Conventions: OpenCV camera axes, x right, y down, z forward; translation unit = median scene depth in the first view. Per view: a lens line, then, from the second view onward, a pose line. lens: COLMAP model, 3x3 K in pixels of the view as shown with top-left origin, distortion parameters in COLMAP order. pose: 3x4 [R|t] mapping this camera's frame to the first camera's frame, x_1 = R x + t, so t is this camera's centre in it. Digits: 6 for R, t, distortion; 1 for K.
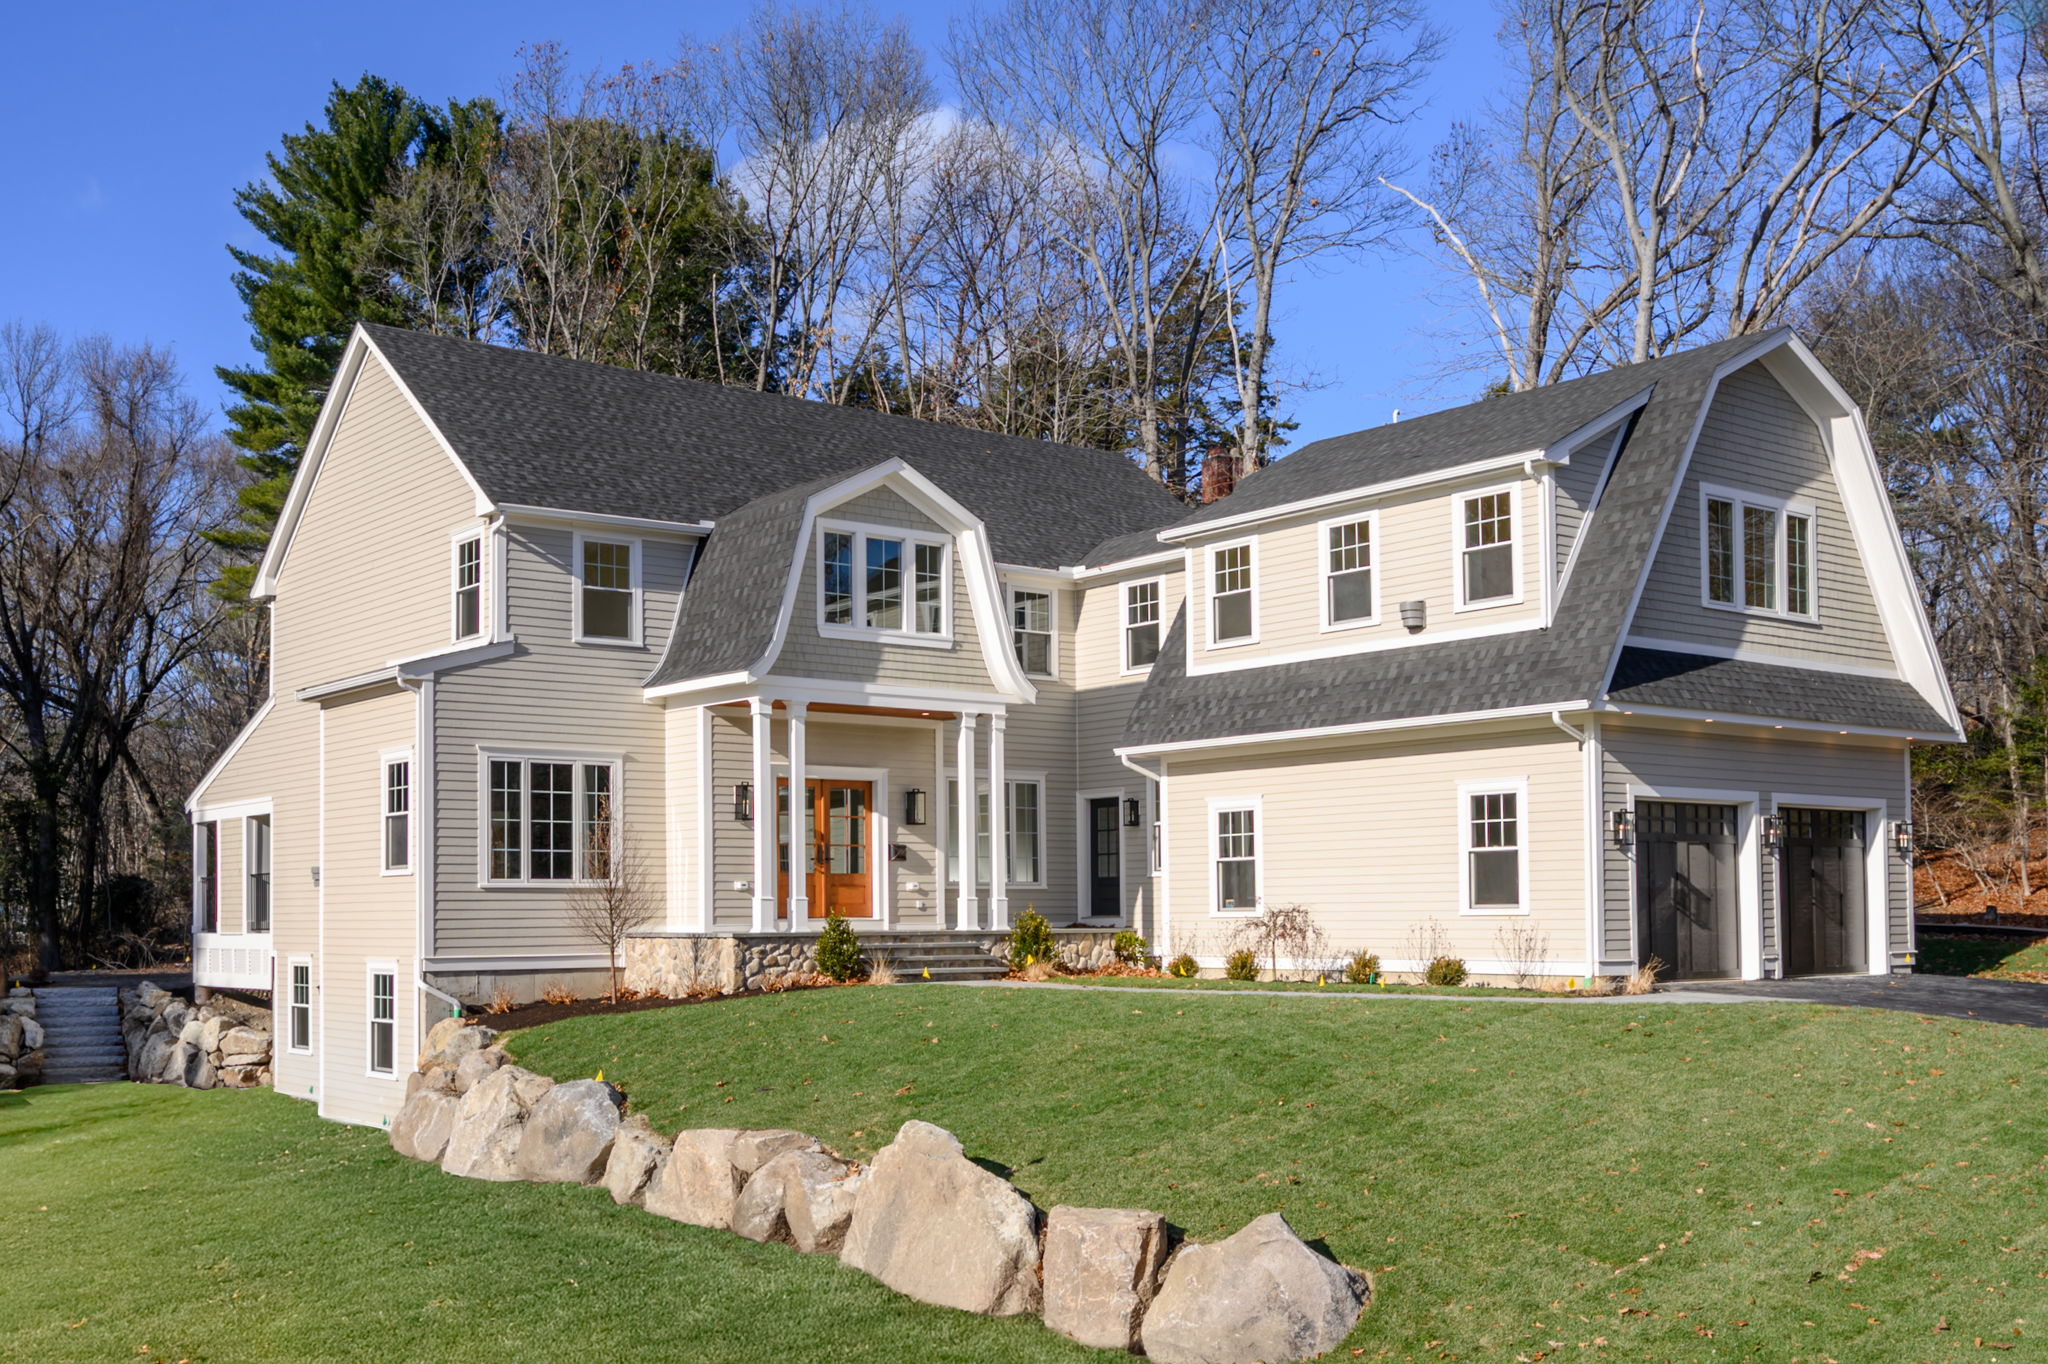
lens RADIAL K [[2076.1, 0, 1043.5], [0, 2076.1, 881.9], [0, 0, 1]] dist [-0.004821, 0.000000]
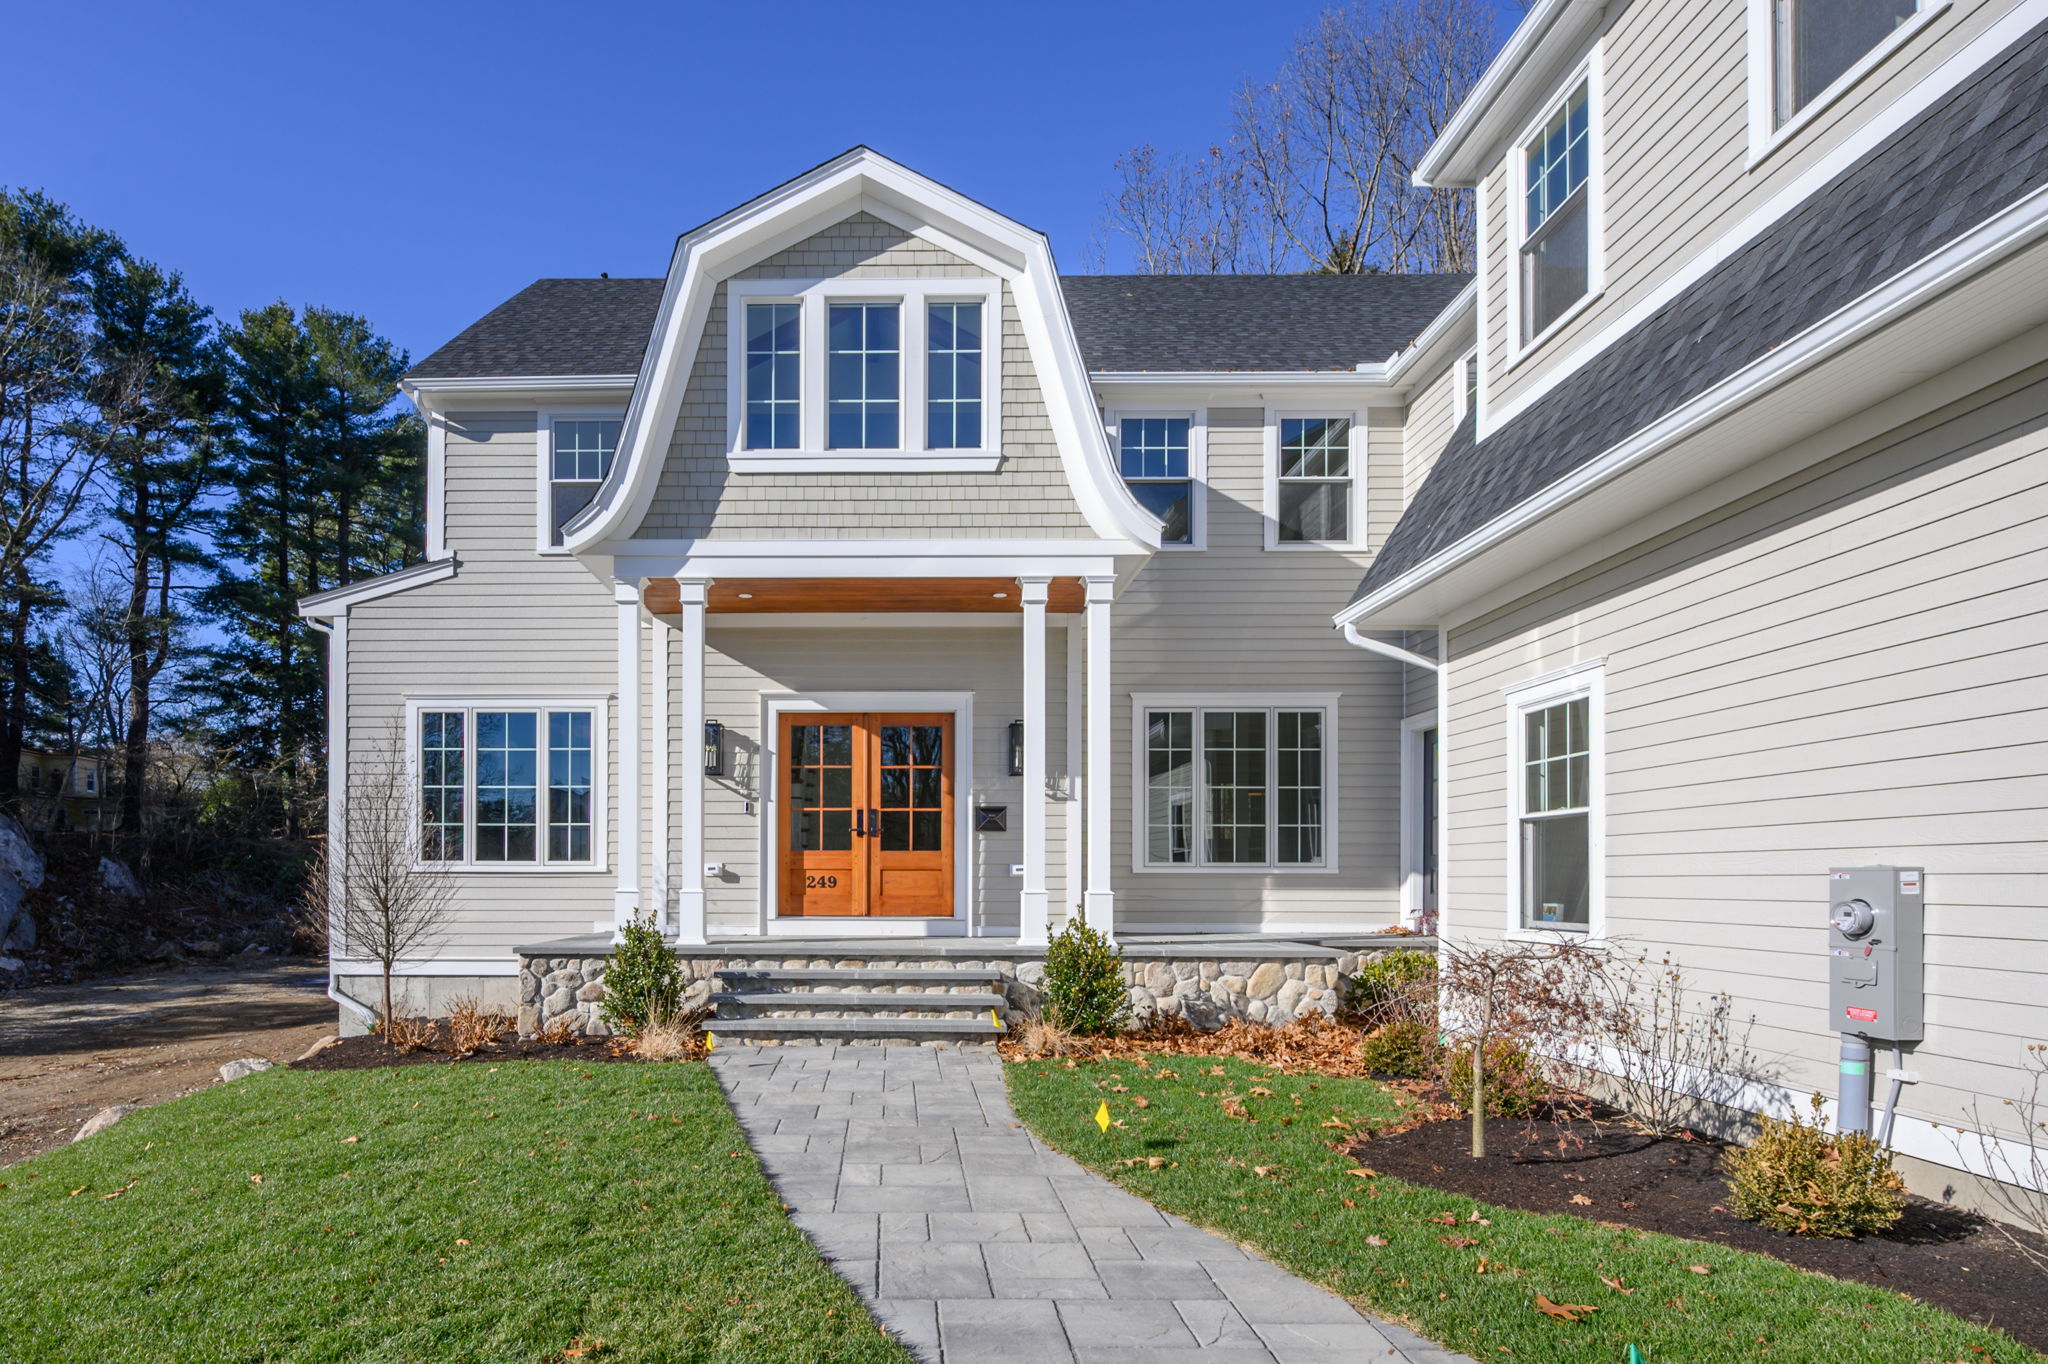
lens RADIAL K [[1160.5, 0, 884.1], [0, 1160.5, 881.2], [0, 0, 1]] dist [-0.002290, 0.002036]
pose [[0.761445, 0.009995, -0.648152, 0.152163], [0.002664, 0.999824, 0.018548, -0.001362], [0.648224, -0.015850, 0.761285, 0.752449]]
